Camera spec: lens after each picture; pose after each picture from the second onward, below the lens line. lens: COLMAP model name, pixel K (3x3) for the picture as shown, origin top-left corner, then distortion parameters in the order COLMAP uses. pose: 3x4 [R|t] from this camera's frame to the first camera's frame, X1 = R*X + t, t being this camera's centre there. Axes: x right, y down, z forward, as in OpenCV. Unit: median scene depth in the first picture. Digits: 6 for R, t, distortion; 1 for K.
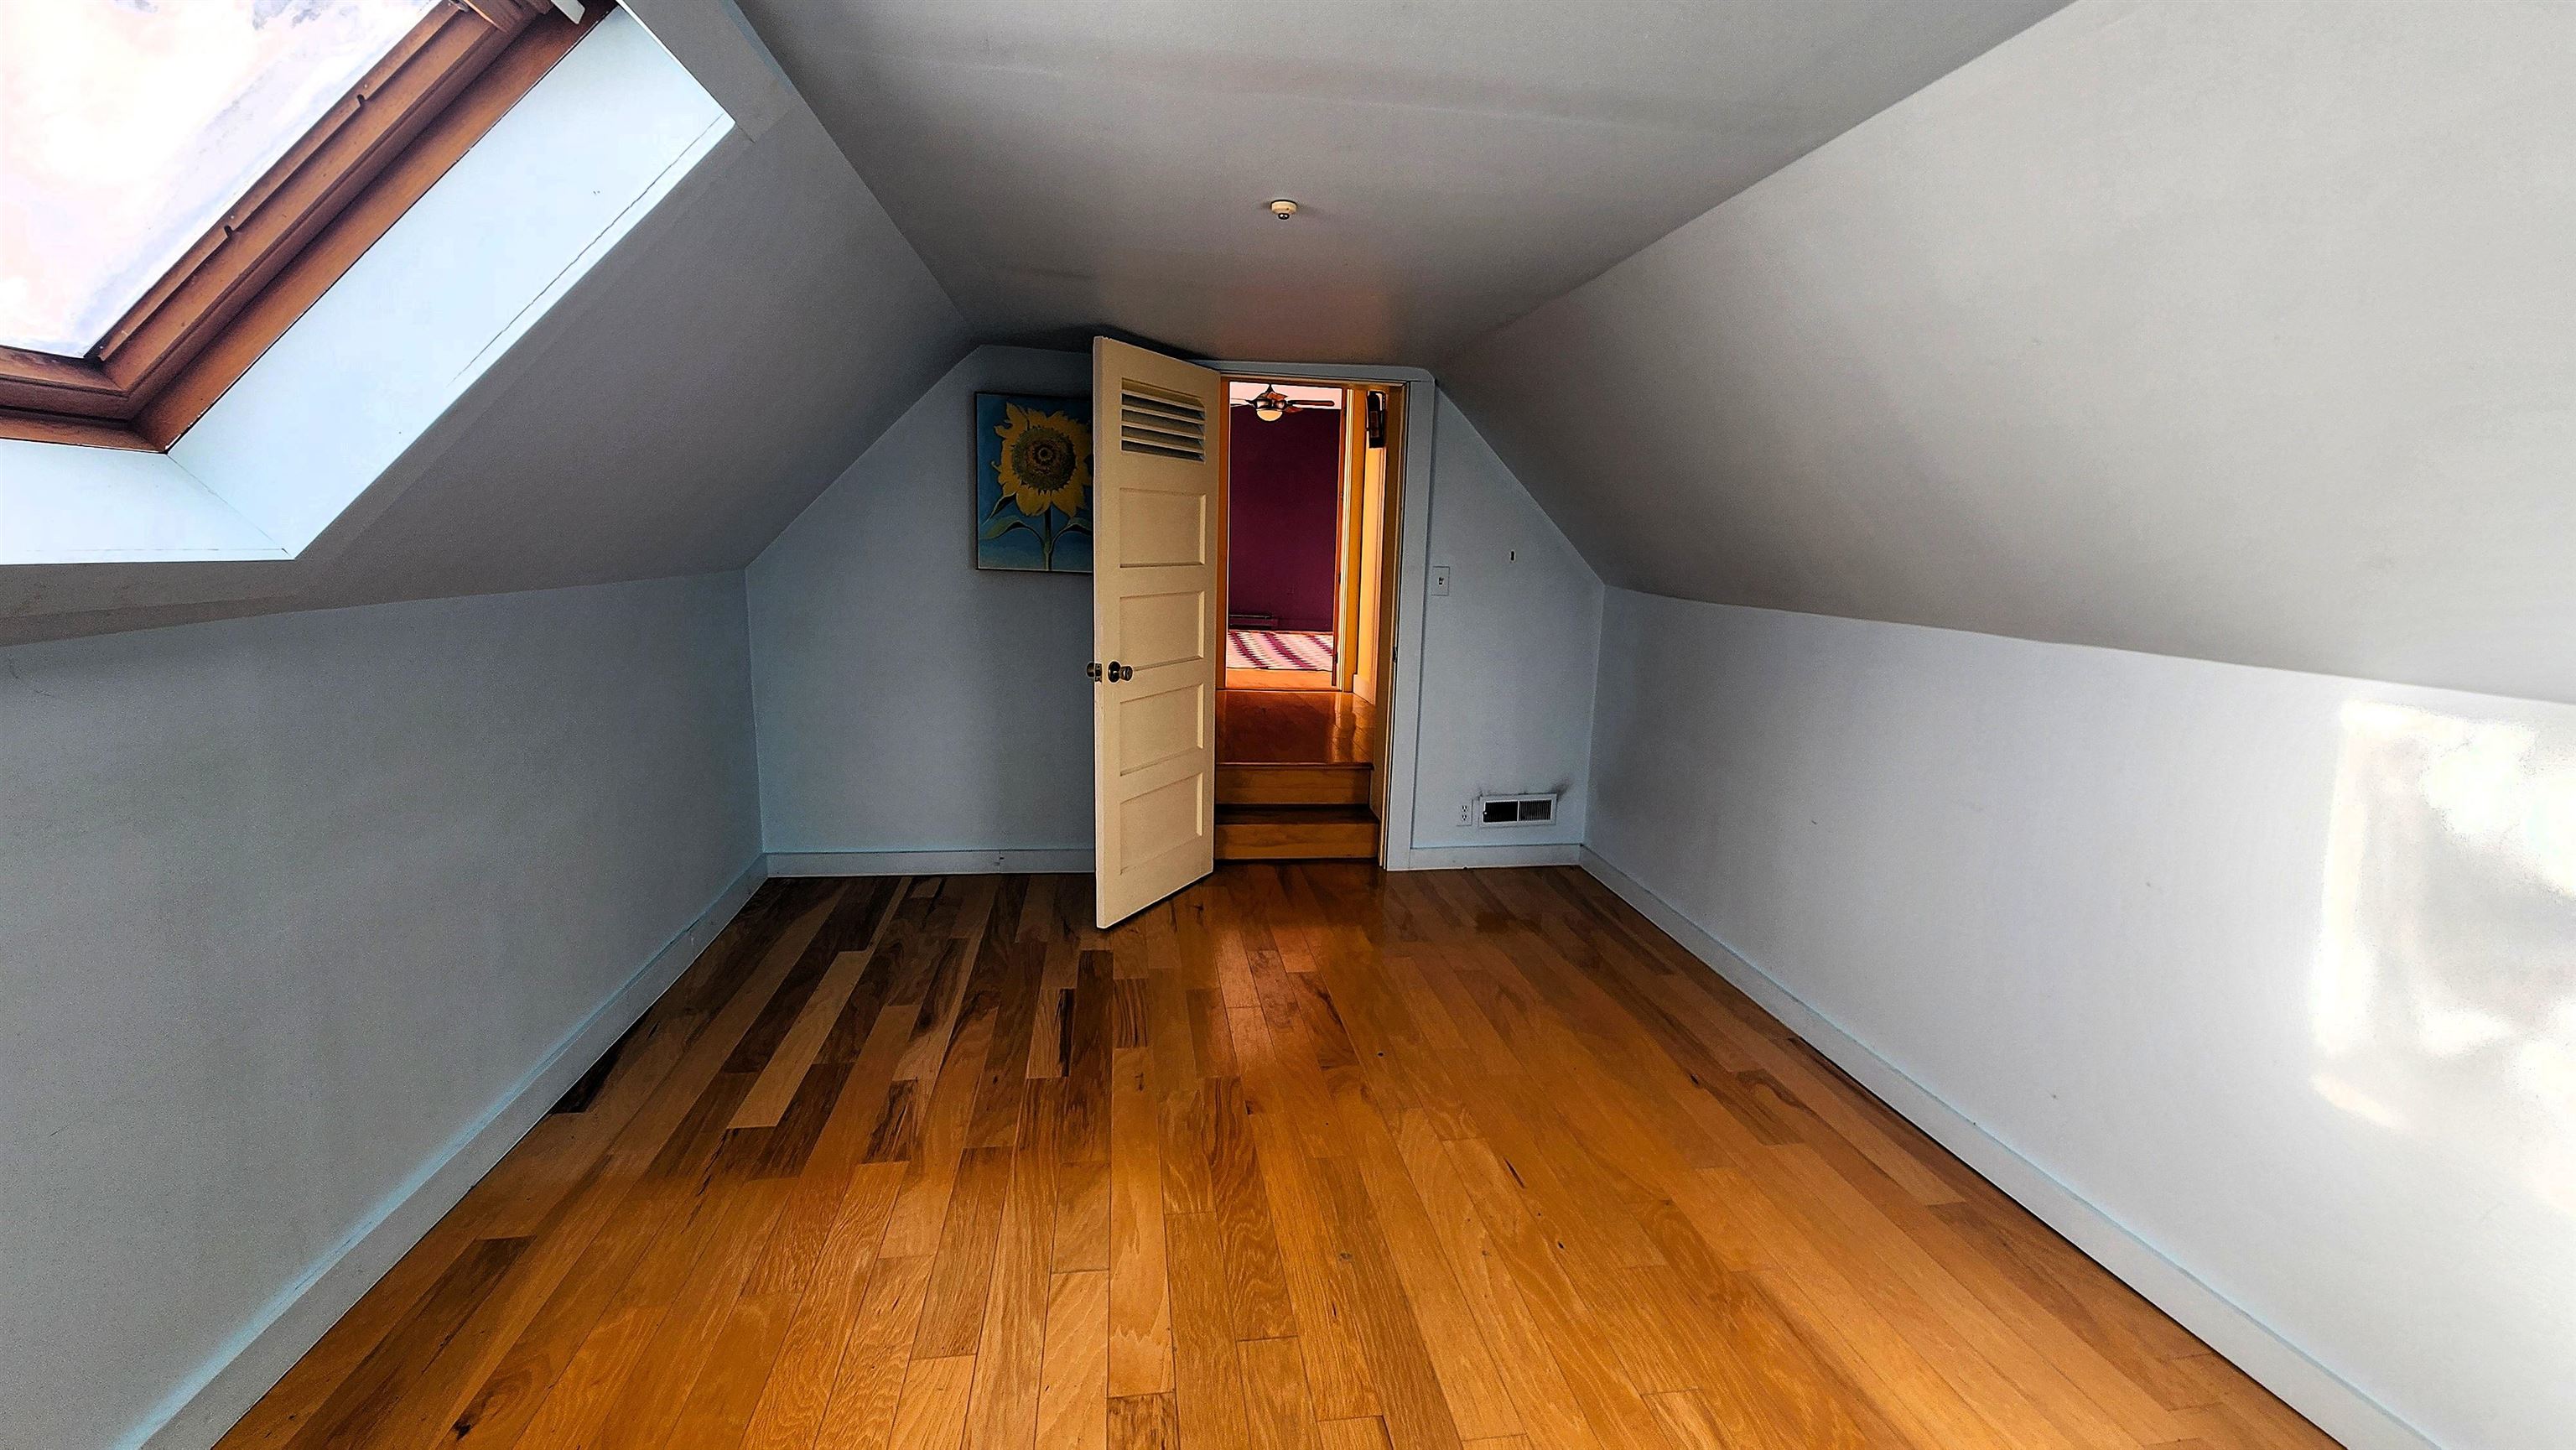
lens RADIAL K [[1057.0, 0, 1289.5], [0, 1057.0, 718.7], [0, 0, 1]] dist [-0.001246, 0.000174]
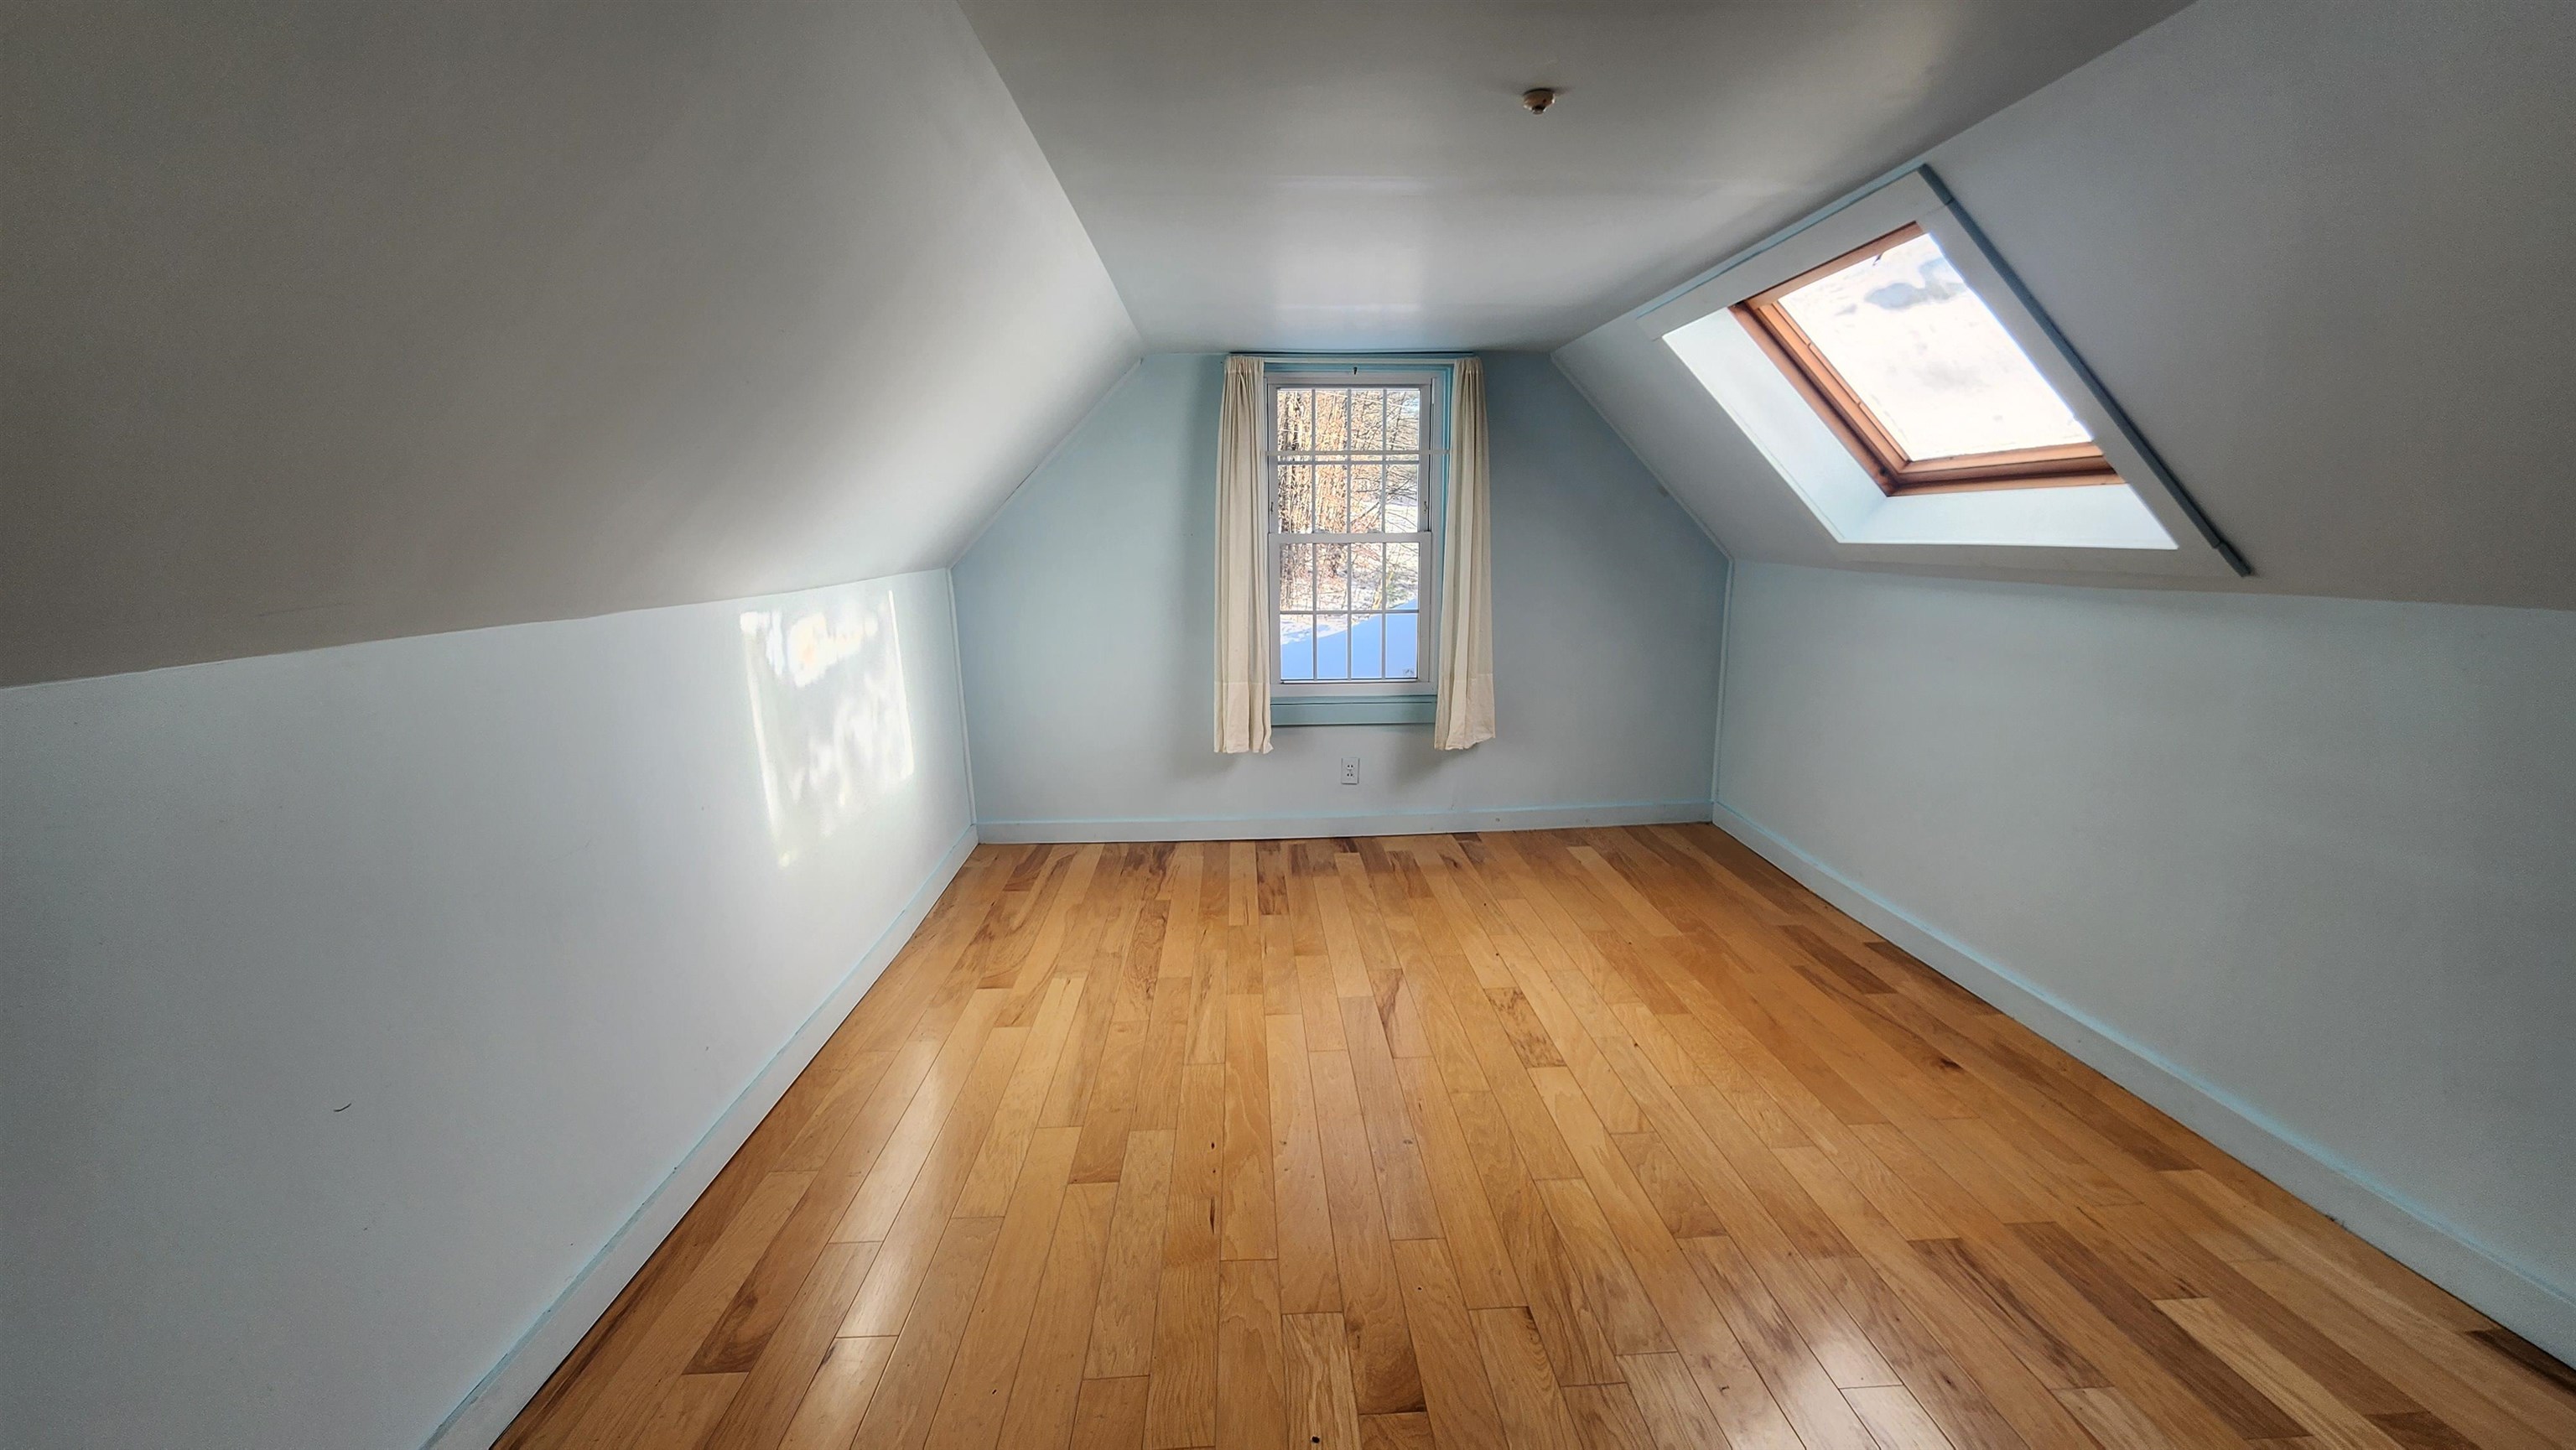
lens RADIAL K [[1057.0, 0, 1293.8], [0, 1057.0, 736.2], [0, 0, 1]] dist [-0.001246, 0.000174]
pose [[-0.994422, -0.039281, 0.097884, 0.078867], [-0.001971, 0.934817, 0.355125, -0.301147], [-0.105453, 0.352952, -0.929680, 1.861943]]
